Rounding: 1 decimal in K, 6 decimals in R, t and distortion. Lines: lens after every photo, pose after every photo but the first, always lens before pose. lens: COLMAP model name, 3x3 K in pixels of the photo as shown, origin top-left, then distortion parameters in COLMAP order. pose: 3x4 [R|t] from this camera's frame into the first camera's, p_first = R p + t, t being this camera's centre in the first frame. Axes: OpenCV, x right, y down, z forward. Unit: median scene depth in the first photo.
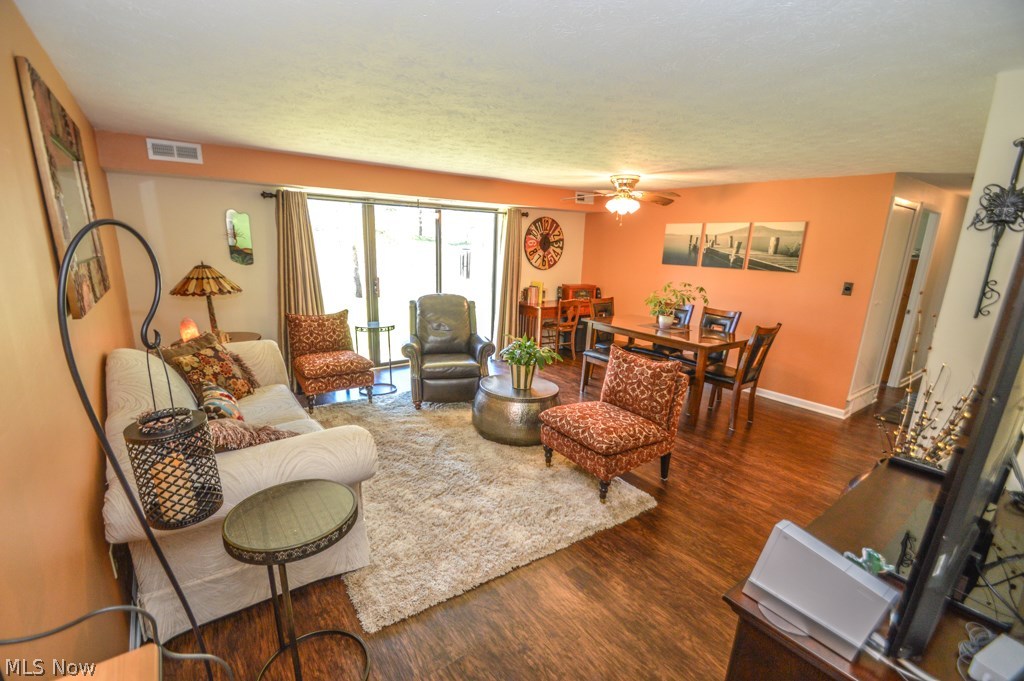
lens RADIAL K [[454.2, 0, 506.4], [0, 454.2, 359.3], [0, 0, 1]] dist [0.013850, -0.017299]
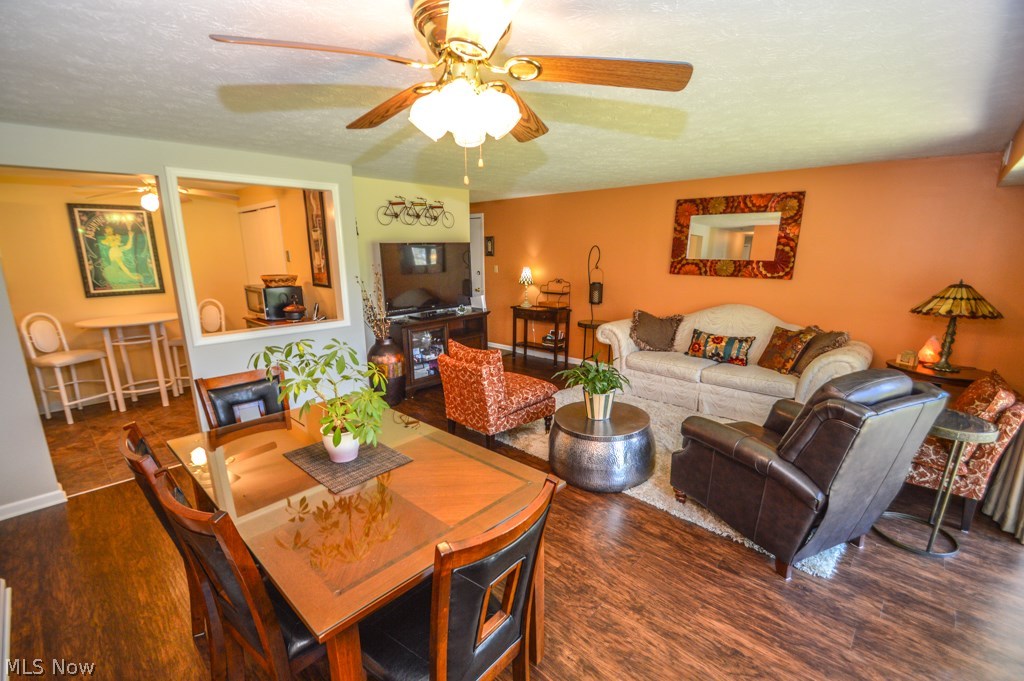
lens RADIAL K [[454.2, 0, 506.4], [0, 454.2, 359.3], [0, 0, 1]] dist [0.013850, -0.017299]
pose [[-0.984470, 0.016475, -0.174780, 0.245865], [-0.067839, 0.882547, 0.465305, -0.295931], [0.161917, 0.469936, -0.867723, 1.175846]]
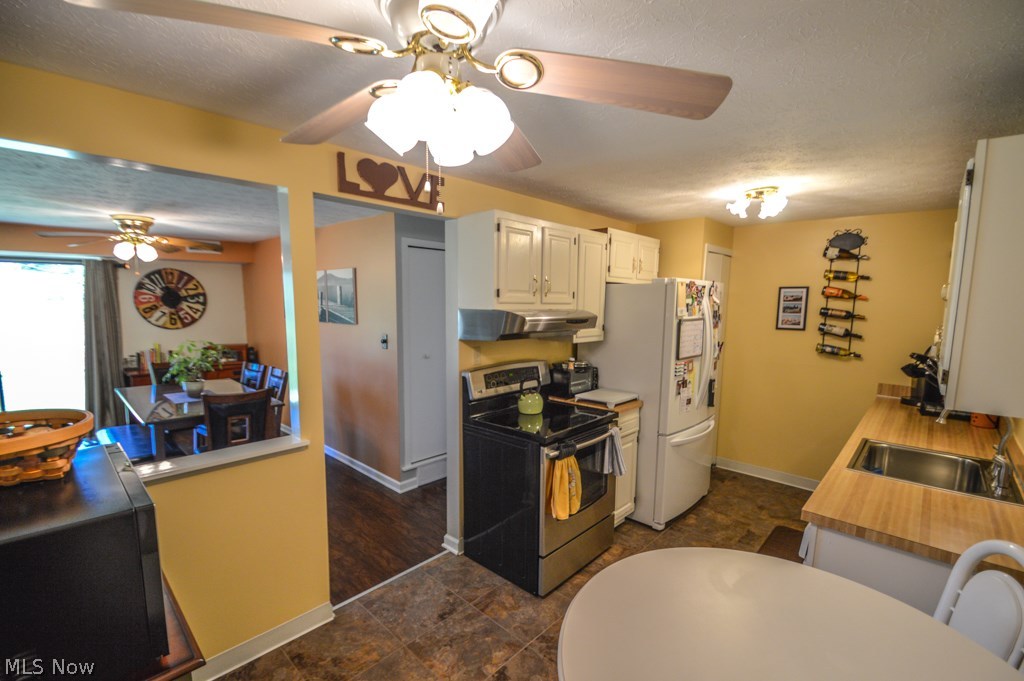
lens RADIAL K [[454.2, 0, 506.4], [0, 454.2, 359.3], [0, 0, 1]] dist [0.013850, -0.017299]
pose [[0.984939, -0.044074, 0.167192, 0.680897], [0.063788, 0.991380, -0.114440, -0.005001], [-0.160707, 0.123382, 0.979260, 0.092333]]
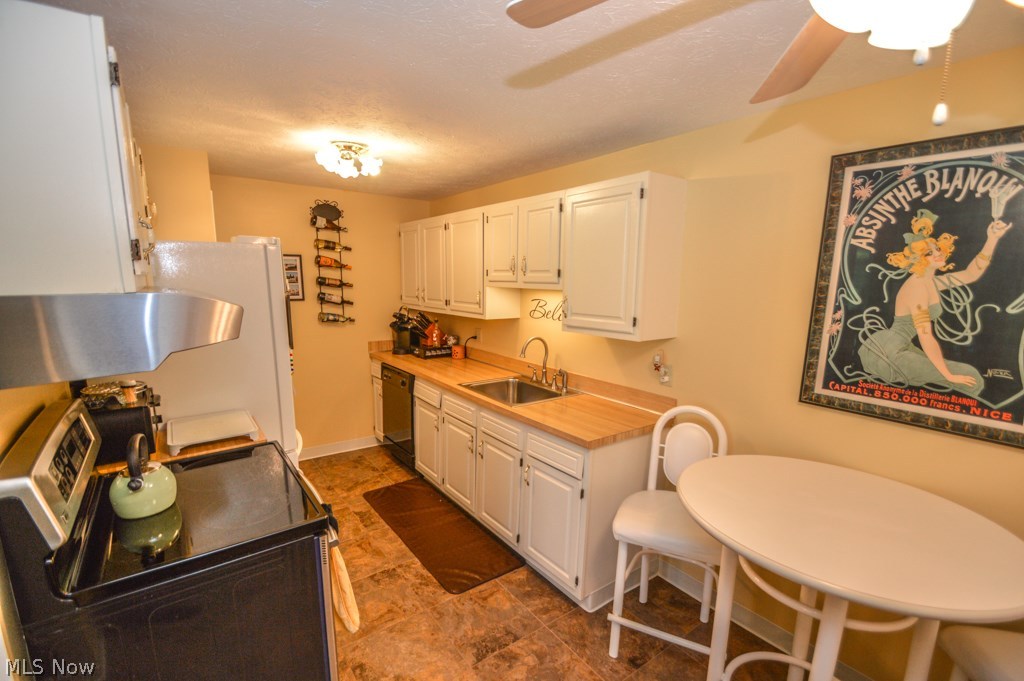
lens RADIAL K [[454.2, 0, 506.4], [0, 454.2, 359.3], [0, 0, 1]] dist [0.013850, -0.017299]
pose [[0.011086, -0.215605, 0.976418, 0.563931], [0.241011, 0.948266, 0.206652, -0.088595], [-0.970459, 0.233037, 0.062475, 0.398638]]
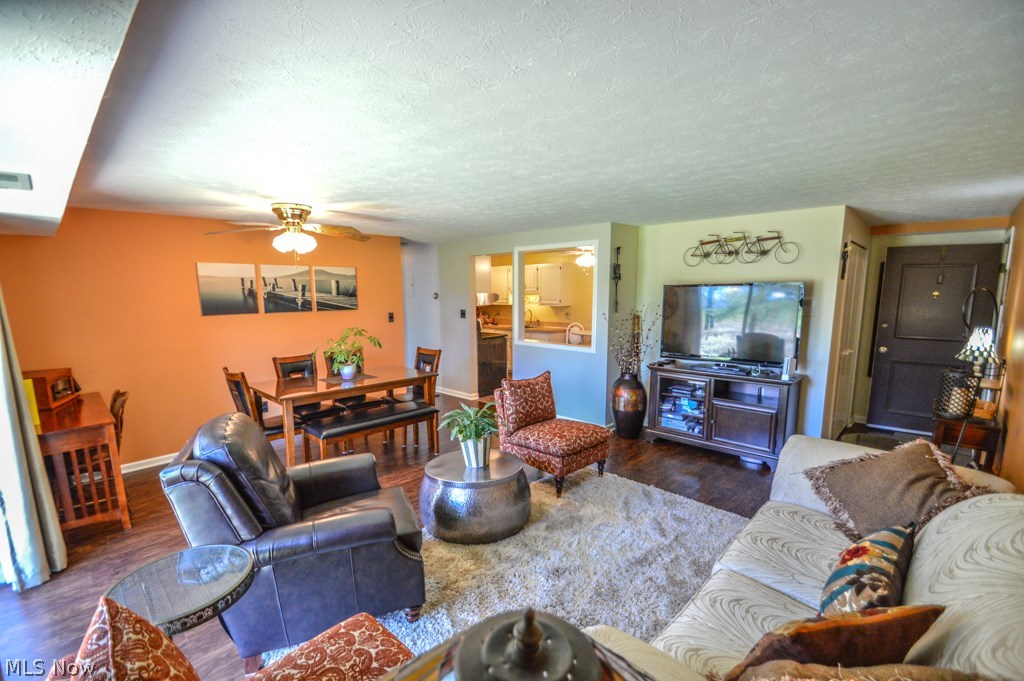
lens RADIAL K [[454.2, 0, 506.4], [0, 454.2, 359.3], [0, 0, 1]] dist [0.013850, -0.017299]
pose [[-0.162418, -0.180954, 0.969988, -0.523830], [0.247907, 0.944025, 0.217621, -0.201731], [-0.955072, 0.275812, -0.108467, 0.699005]]
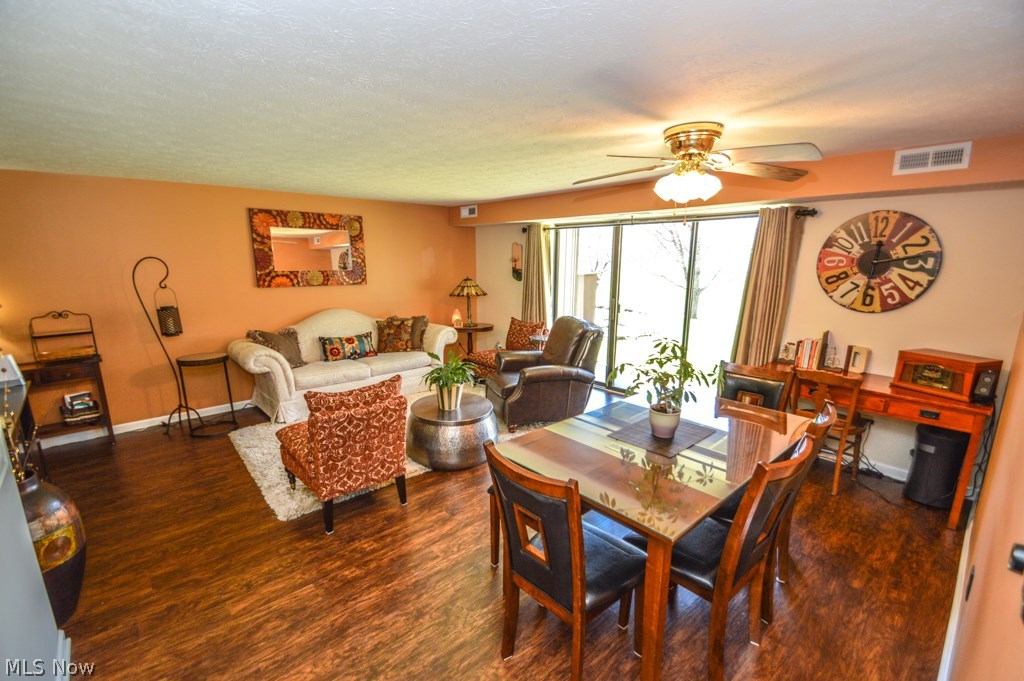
lens RADIAL K [[454.2, 0, 506.4], [0, 454.2, 359.3], [0, 0, 1]] dist [0.013850, -0.017299]
pose [[0.104011, 0.191446, -0.975977, 0.688278], [-0.248245, 0.955238, 0.160922, -0.159029], [0.963097, 0.225543, 0.146881, 0.673199]]
